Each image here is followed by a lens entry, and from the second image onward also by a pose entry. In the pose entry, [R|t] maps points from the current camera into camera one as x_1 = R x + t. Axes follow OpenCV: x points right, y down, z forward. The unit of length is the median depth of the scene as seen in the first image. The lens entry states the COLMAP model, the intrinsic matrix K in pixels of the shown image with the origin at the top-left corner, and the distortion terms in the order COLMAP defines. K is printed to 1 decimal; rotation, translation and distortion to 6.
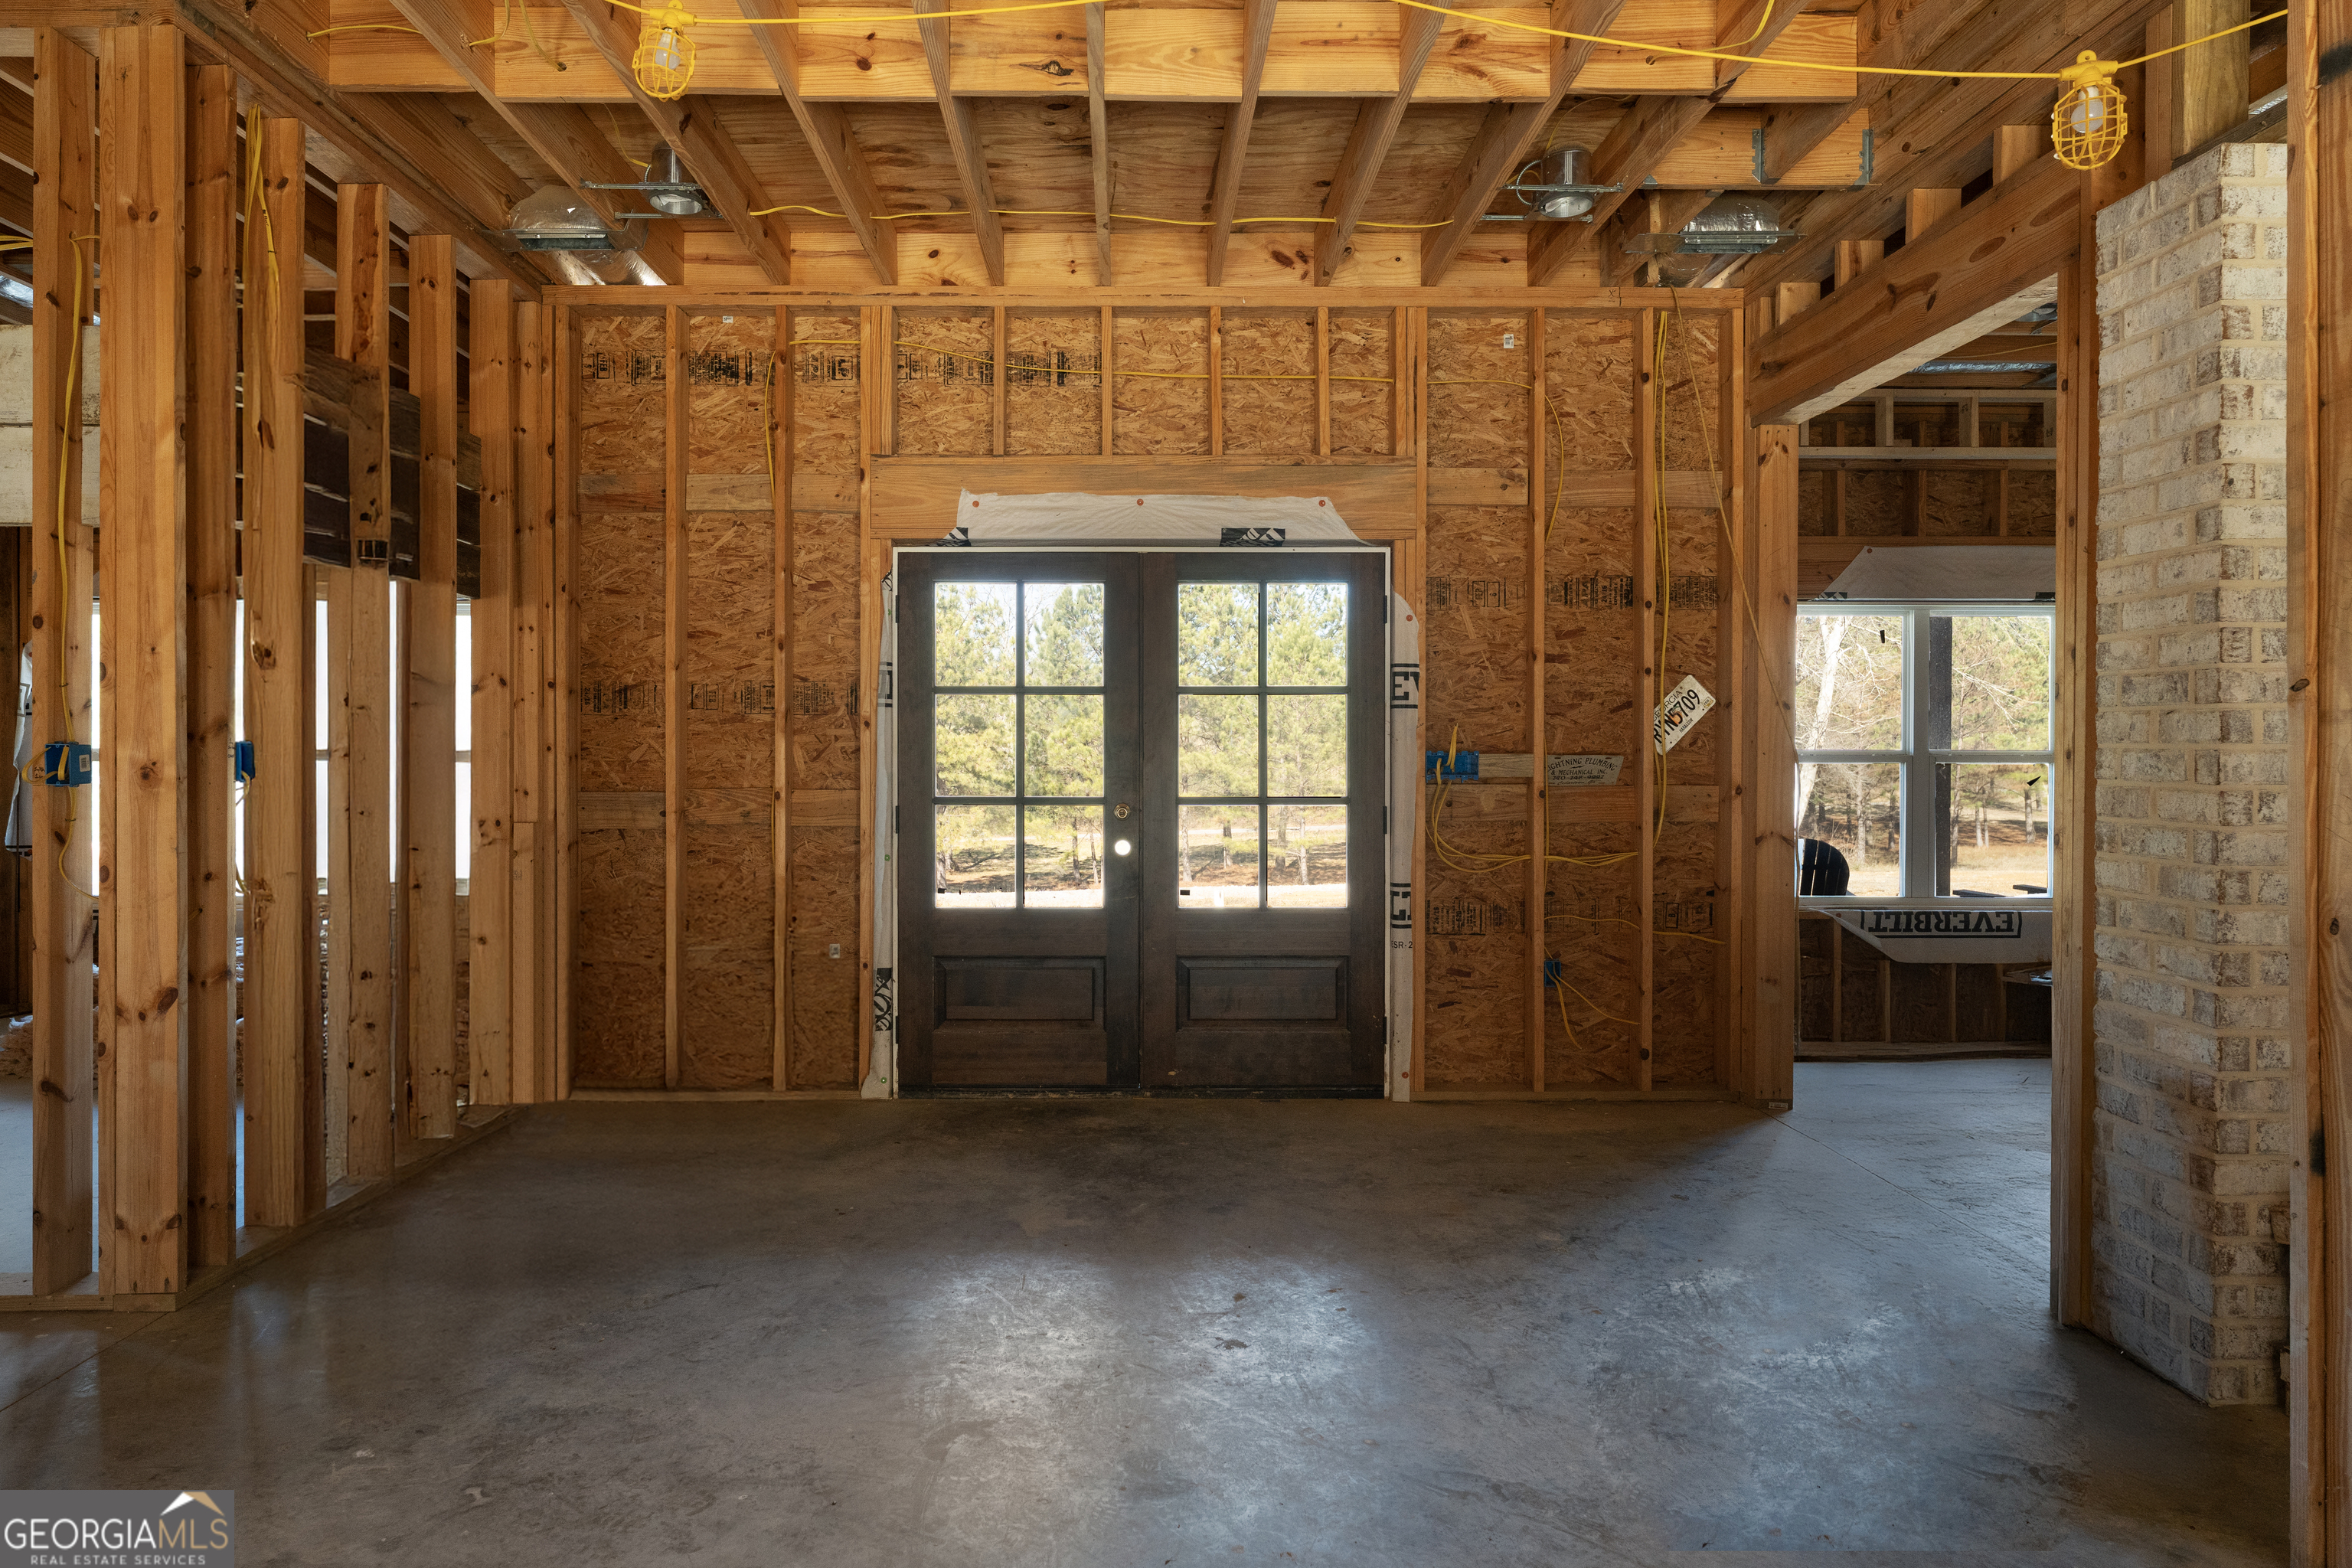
lens RADIAL K [[1380.3, 0, 1157.3], [0, 1380.3, 768.2], [0, 0, 1]] dist [-0.005329, -0.000218]
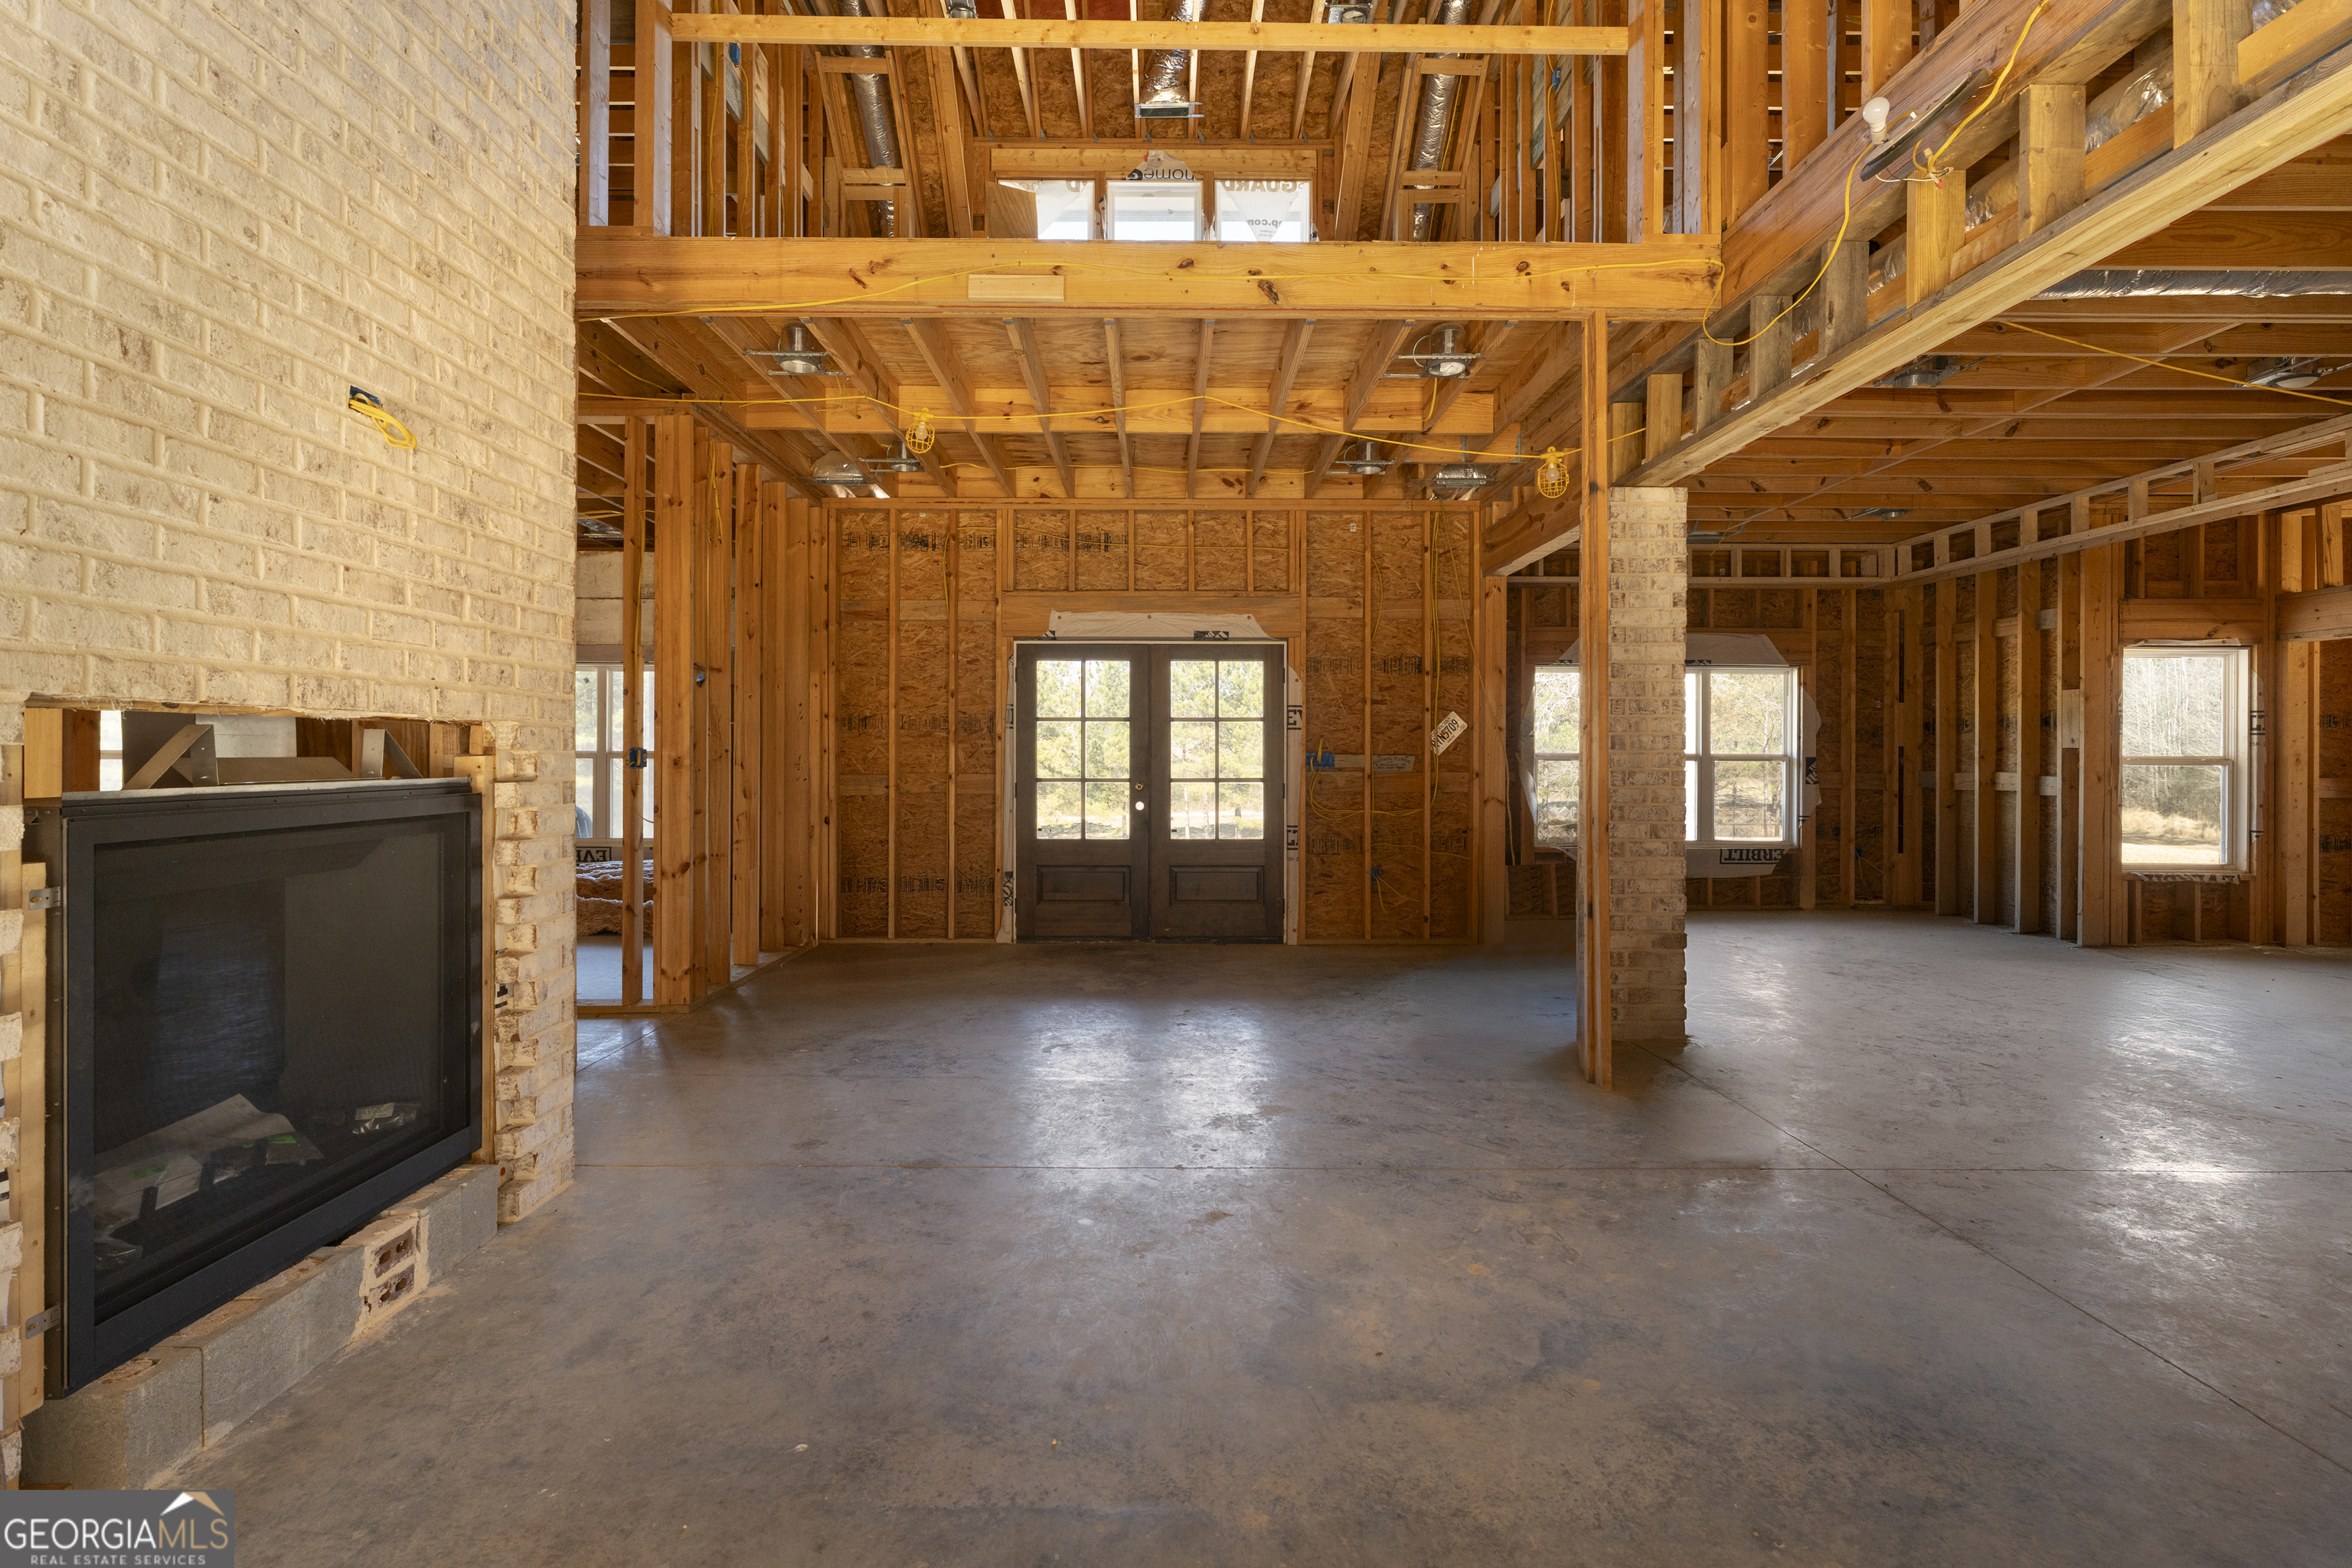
lens RADIAL K [[1002.6, 0, 1196.4], [0, 1002.6, 762.1], [0, 0, 1]] dist [0.002060, 0.000027]
pose [[0.999912, 0.001374, 0.013227, 0.032411], [-0.001328, 0.999993, -0.003441, 0.004206], [-0.013232, 0.003423, 0.999907, -0.327190]]
